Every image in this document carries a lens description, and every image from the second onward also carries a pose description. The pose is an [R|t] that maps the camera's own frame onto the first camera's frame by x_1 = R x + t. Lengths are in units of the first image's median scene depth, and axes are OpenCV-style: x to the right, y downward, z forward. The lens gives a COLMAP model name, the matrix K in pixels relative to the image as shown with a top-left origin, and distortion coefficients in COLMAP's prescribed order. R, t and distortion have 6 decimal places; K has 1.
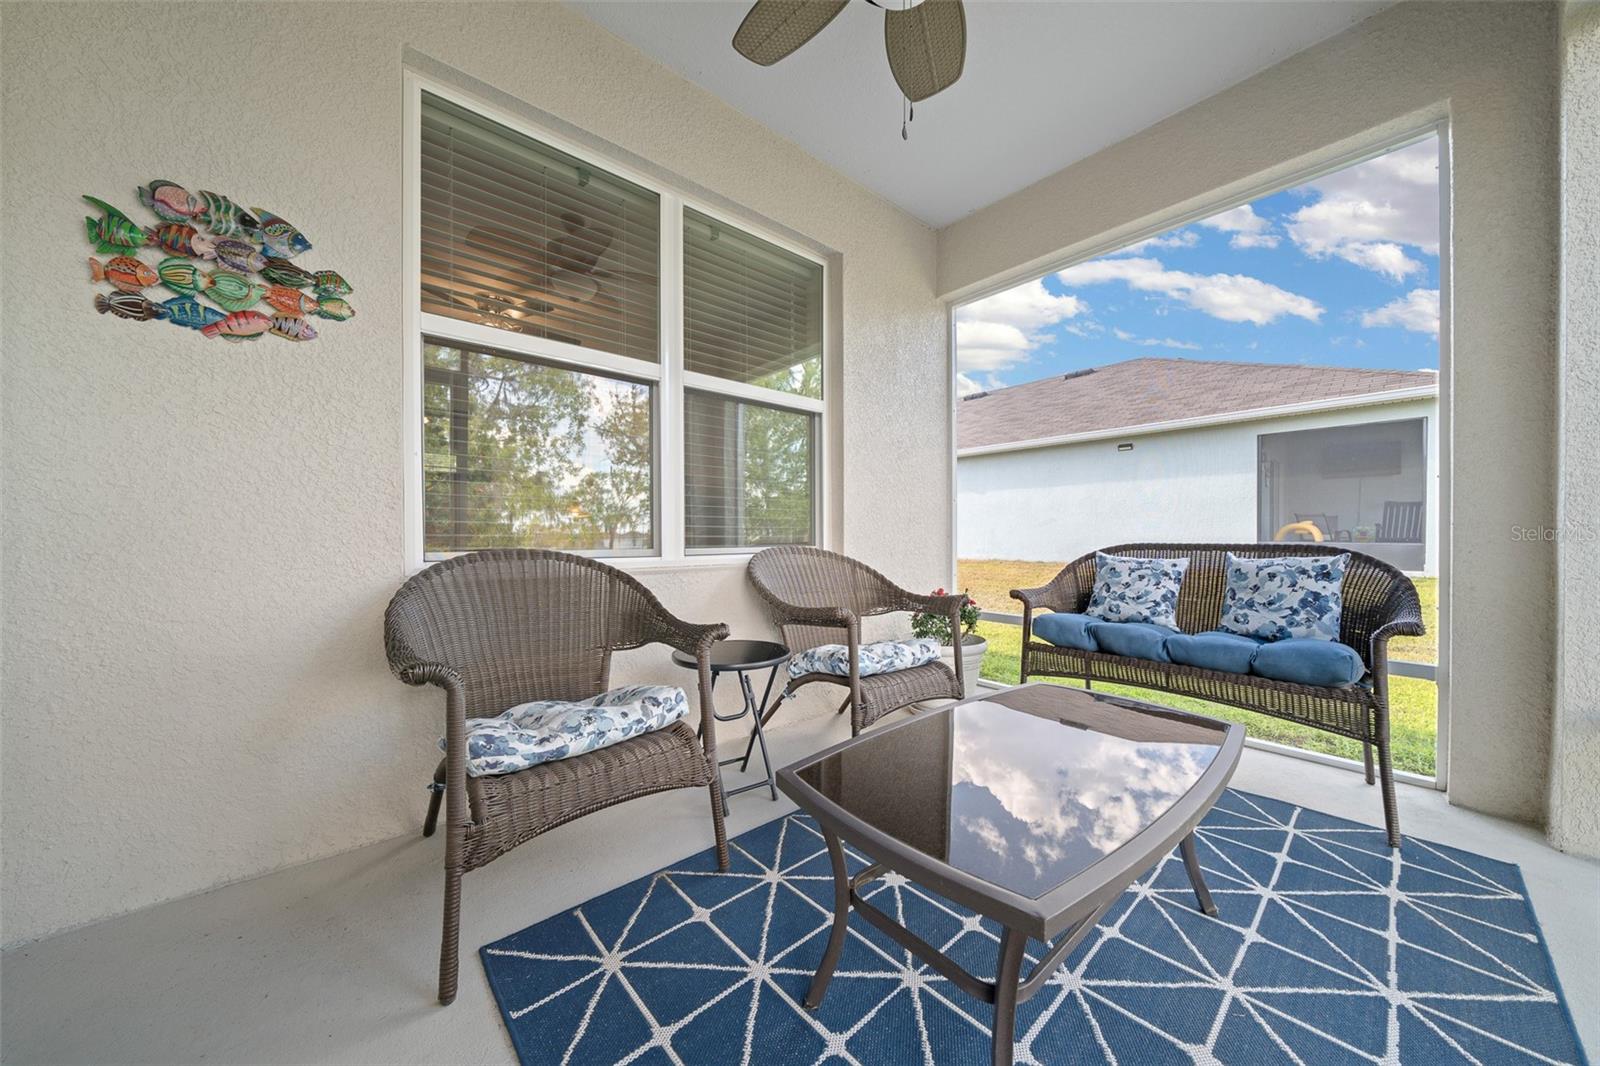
lens RADIAL K [[557.1, 0, 785.8], [0, 557.1, 535.5], [0, 0, 1]] dist [-0.001567, -0.000094]
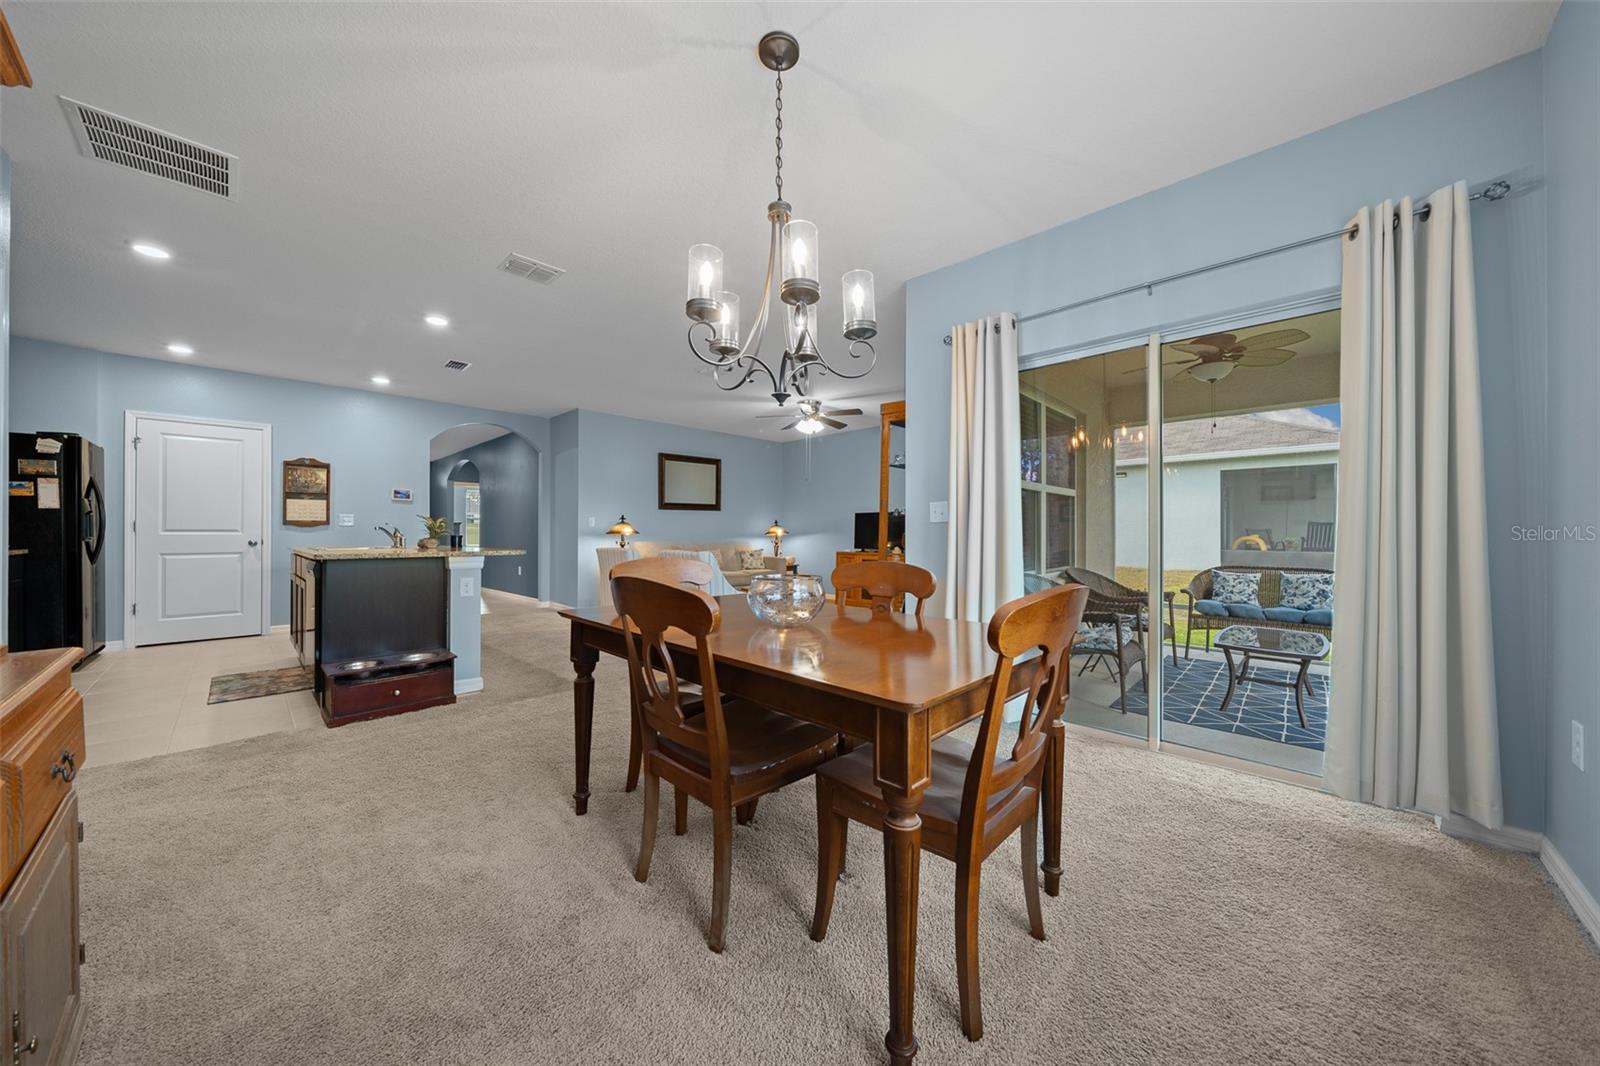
lens RADIAL K [[540.9, 0, 799.2], [0, 540.9, 530.3], [0, 0, 1]] dist [-0.010200, 0.000031]
pose [[0.996139, 0.003397, 0.087720, -1.269700], [-0.002879, 0.999978, -0.006032, -0.111325], [-0.087739, 0.005756, 0.996127, -0.927874]]
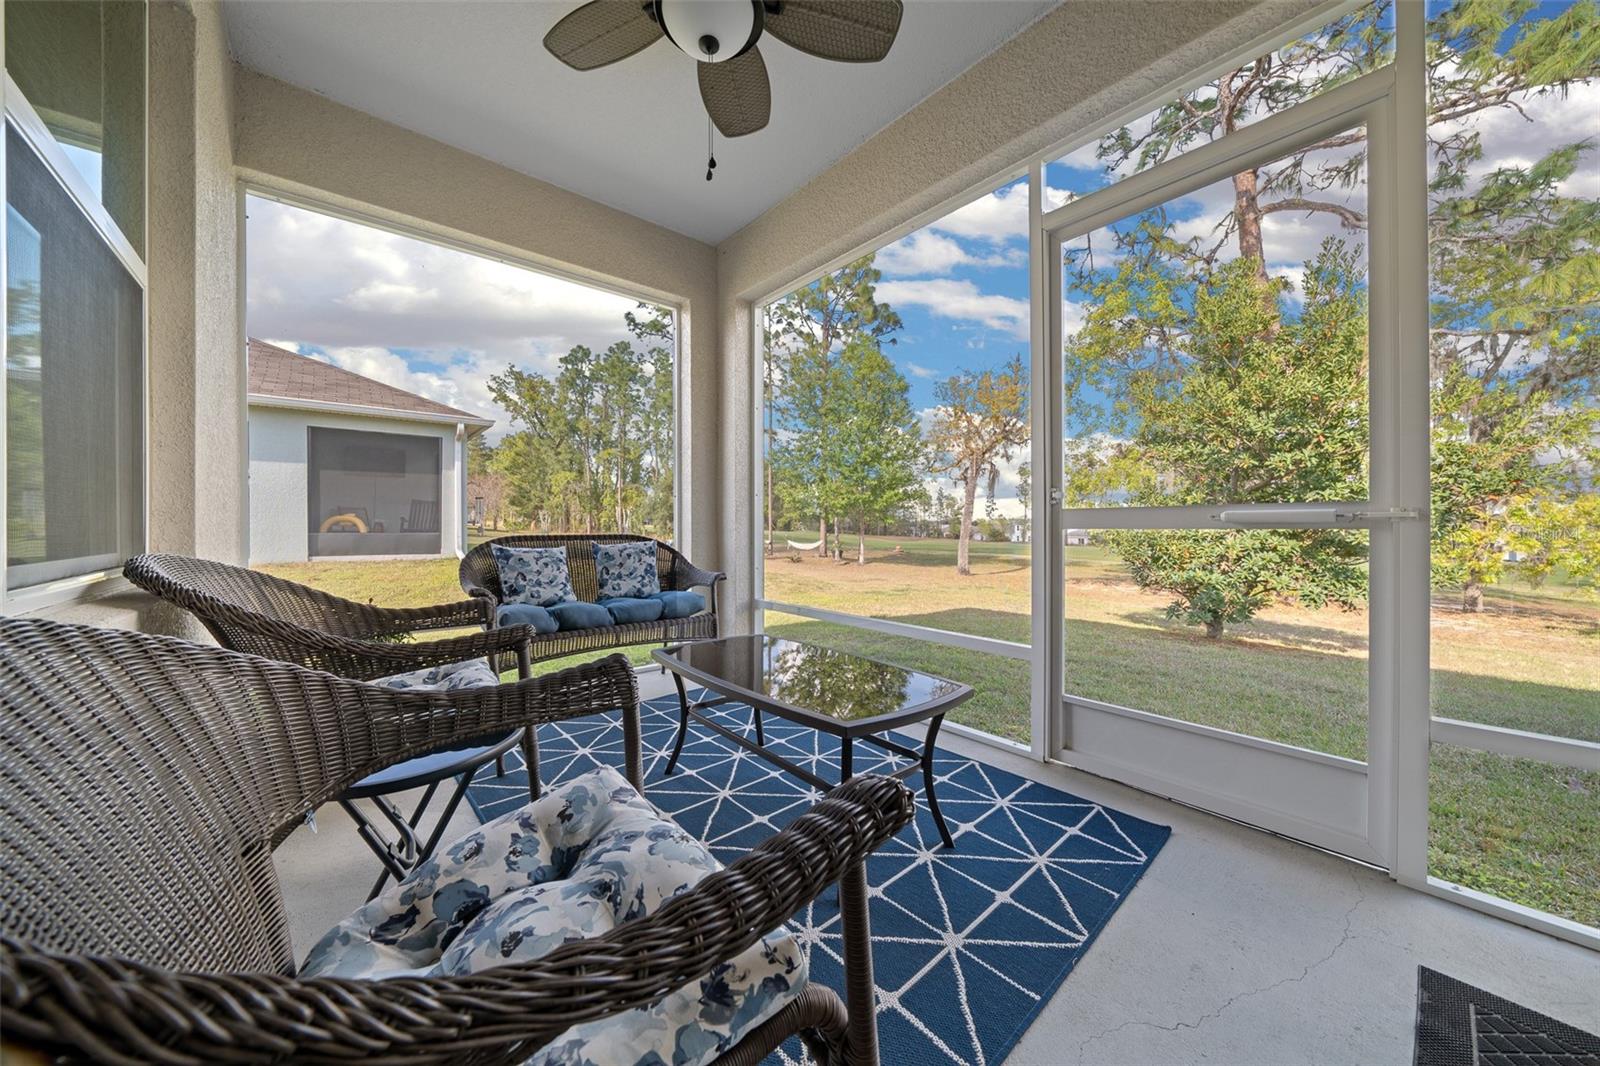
lens RADIAL K [[540.9, 0, 799.2], [0, 540.9, 530.3], [0, 0, 1]] dist [-0.010200, 0.000031]
pose [[0.006754, -0.010214, 0.999925, -0.508470], [0.001786, 0.999946, 0.010202, -0.006942], [-0.999976, 0.001717, 0.006772, 0.493555]]
